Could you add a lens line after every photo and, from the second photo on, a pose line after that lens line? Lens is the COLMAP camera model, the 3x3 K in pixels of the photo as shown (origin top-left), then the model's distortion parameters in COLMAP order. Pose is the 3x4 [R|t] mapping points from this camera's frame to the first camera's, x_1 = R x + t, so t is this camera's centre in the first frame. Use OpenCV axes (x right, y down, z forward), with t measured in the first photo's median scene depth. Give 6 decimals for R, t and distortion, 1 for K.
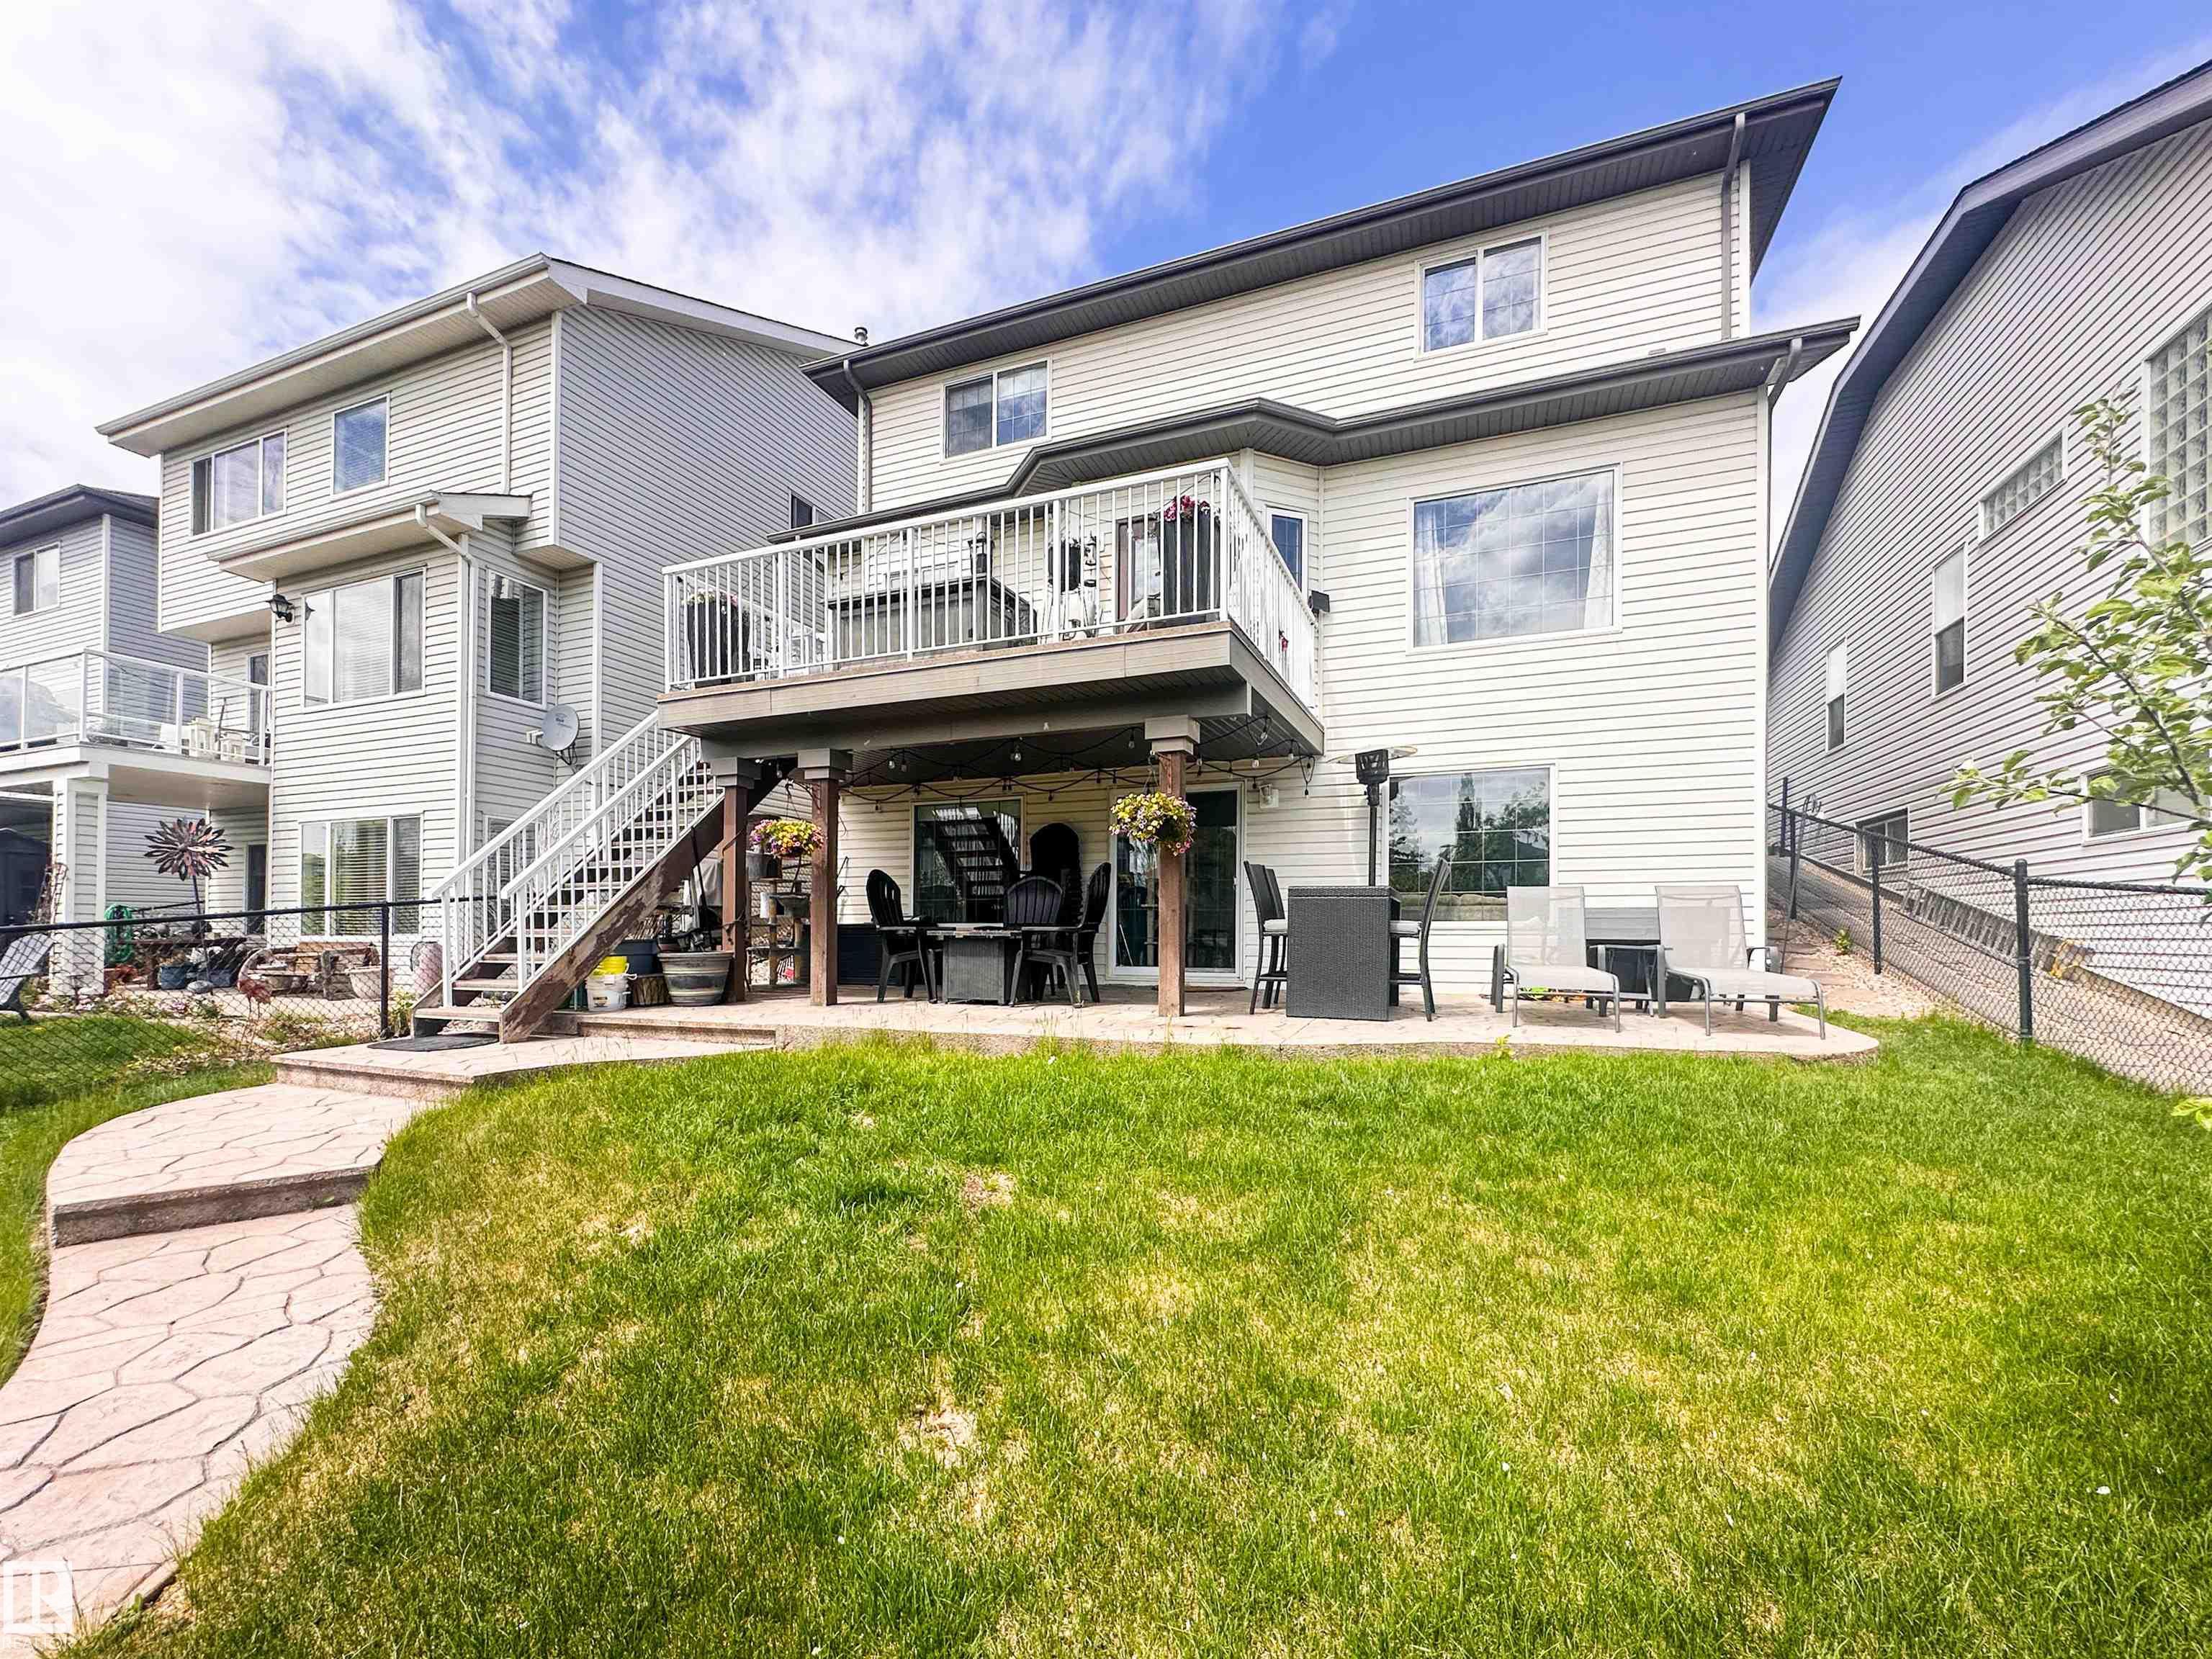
lens RADIAL K [[839.9, 0, 1105.8], [0, 839.9, 847.3], [0, 0, 1]] dist [0.000717, 0.000042]
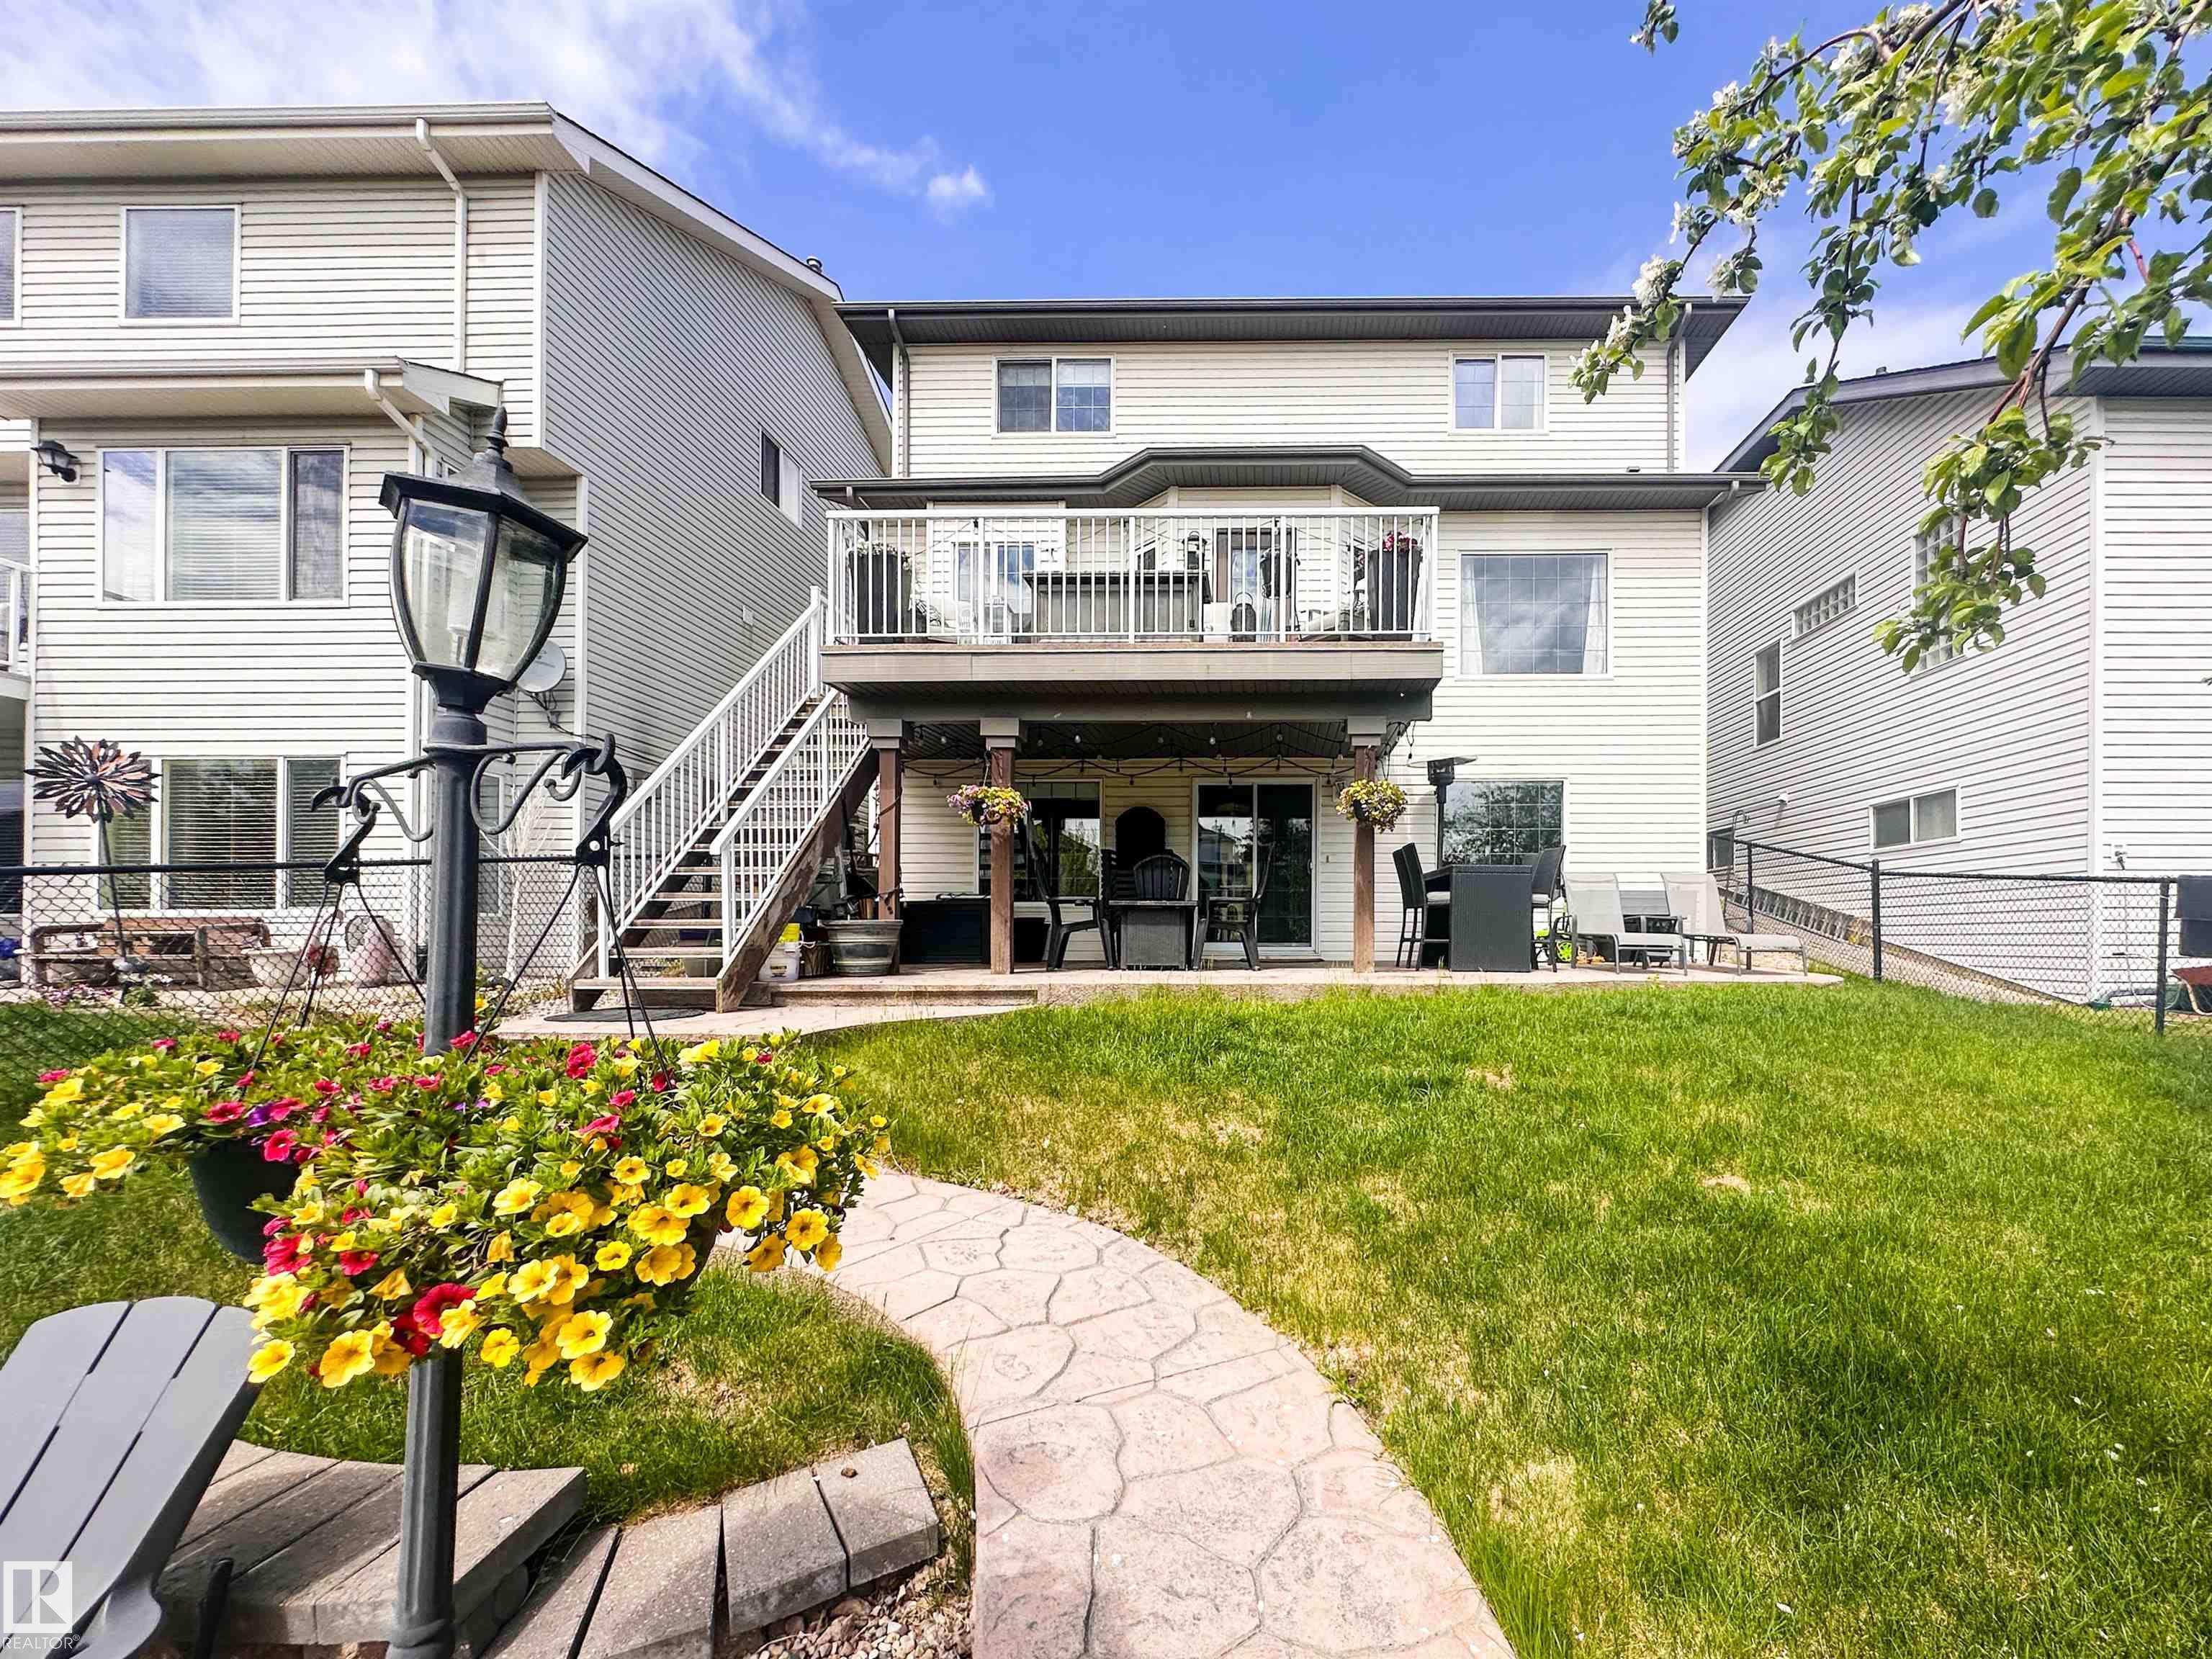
lens RADIAL K [[893.0, 0, 1113.0], [0, 893.0, 847.7], [0, 0, 1]] dist [0.001066, -0.000045]
pose [[0.944253, 0.035479, 0.327302, -0.474687], [-0.033540, 0.999370, -0.011569, 0.038168], [-0.327507, -0.000054, 0.944849, -0.042018]]
